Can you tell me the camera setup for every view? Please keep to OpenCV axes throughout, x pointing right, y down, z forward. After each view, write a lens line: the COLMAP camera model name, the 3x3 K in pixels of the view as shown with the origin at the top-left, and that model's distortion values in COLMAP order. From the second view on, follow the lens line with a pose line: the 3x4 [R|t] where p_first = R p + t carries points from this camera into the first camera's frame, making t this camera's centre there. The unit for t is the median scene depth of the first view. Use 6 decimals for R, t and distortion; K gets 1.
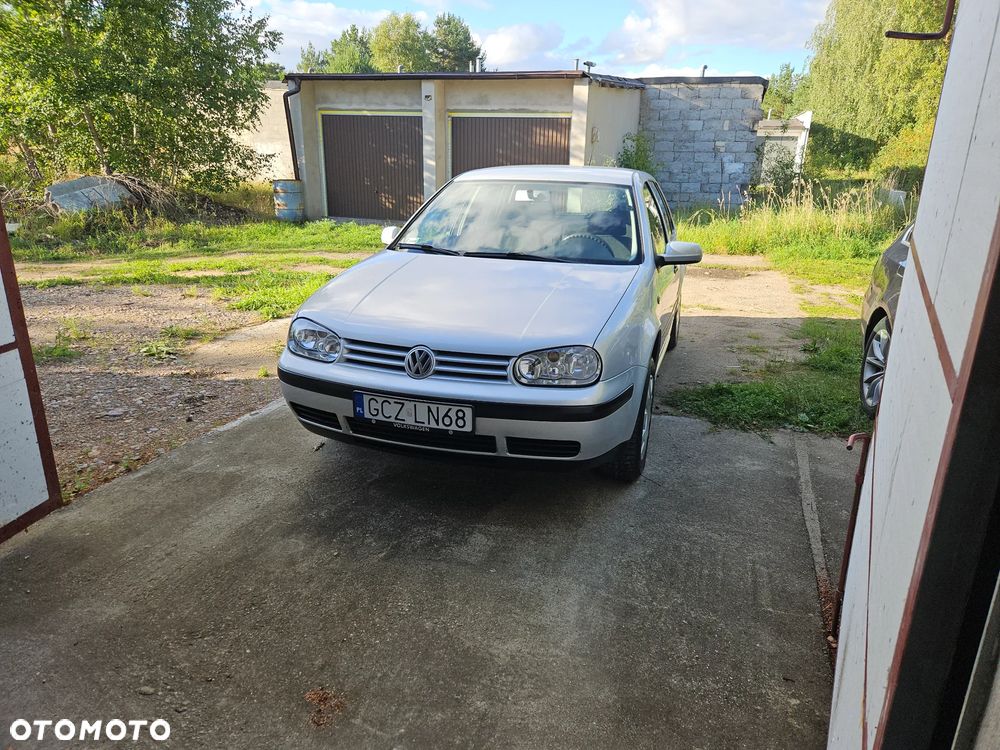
lens RADIAL K [[665.9, 0, 525.0], [0, 665.9, 359.1], [0, 0, 1]] dist [0.069448, -0.048616]
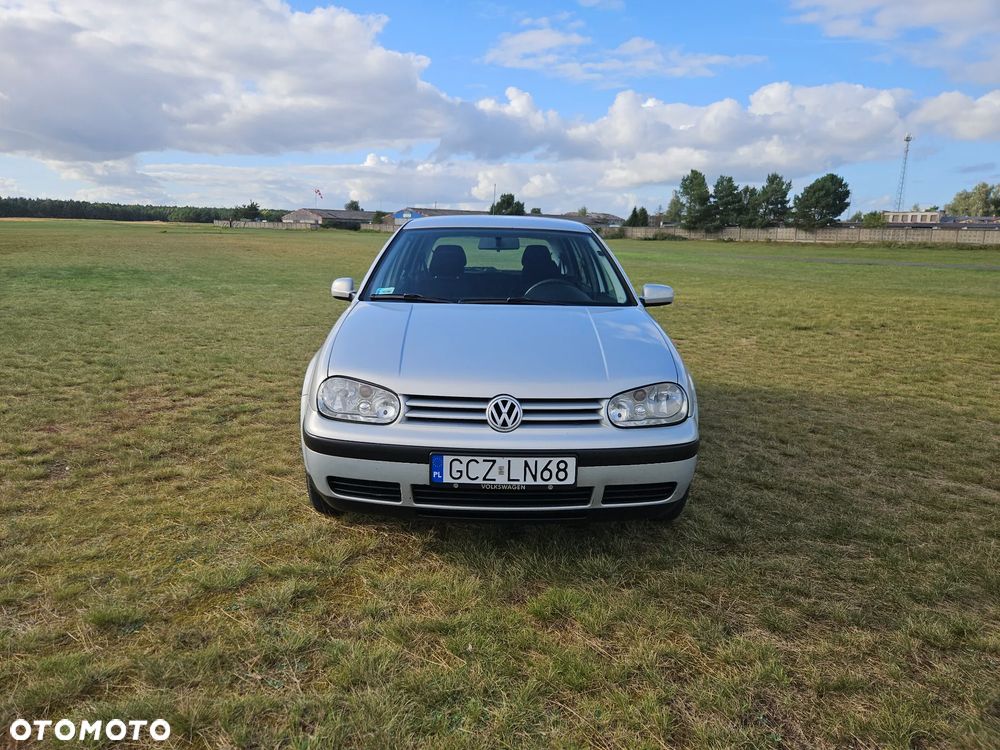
lens RADIAL K [[665.9, 0, 486.5], [0, 665.9, 366.8], [0, 0, 1]] dist [0.069448, -0.048616]
pose [[0.952608, -0.061487, 0.297922, -0.449042], [0.084790, 0.994216, -0.065923, -0.000707], [-0.292145, 0.088060, 0.952311, 0.143875]]
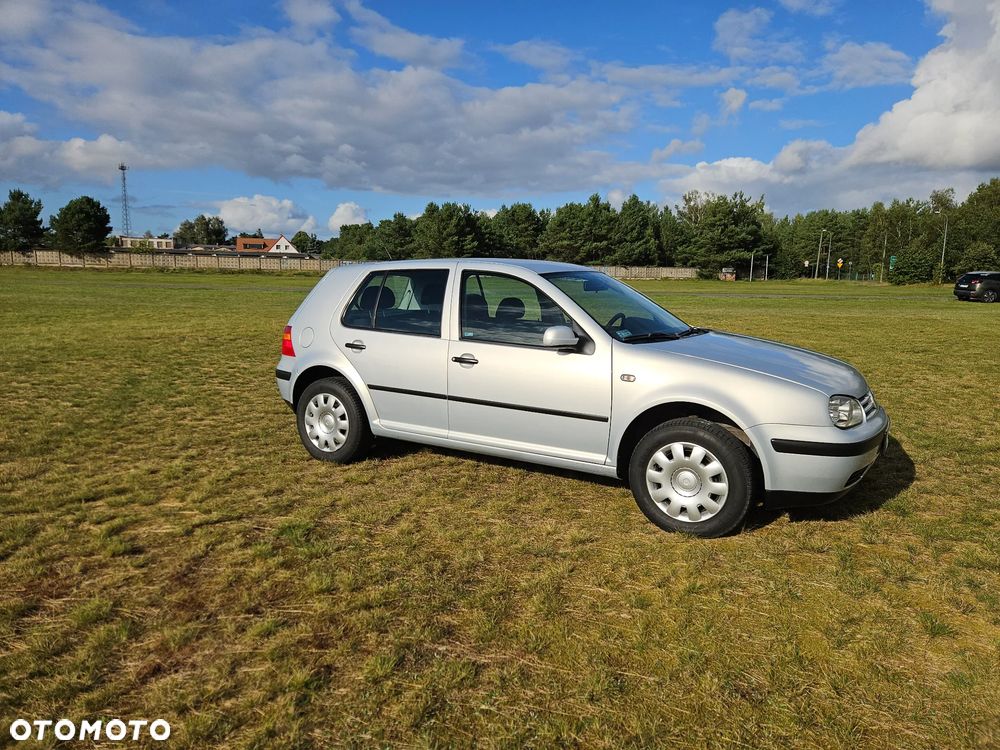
lens RADIAL K [[665.9, 0, 497.4], [0, 665.9, 372.5], [0, 0, 1]] dist [0.069448, -0.048616]
pose [[0.231350, -0.162629, 0.959181, -1.577105], [0.259687, 0.960479, 0.100214, -0.344601], [-0.937571, 0.225903, 0.264439, 1.202112]]
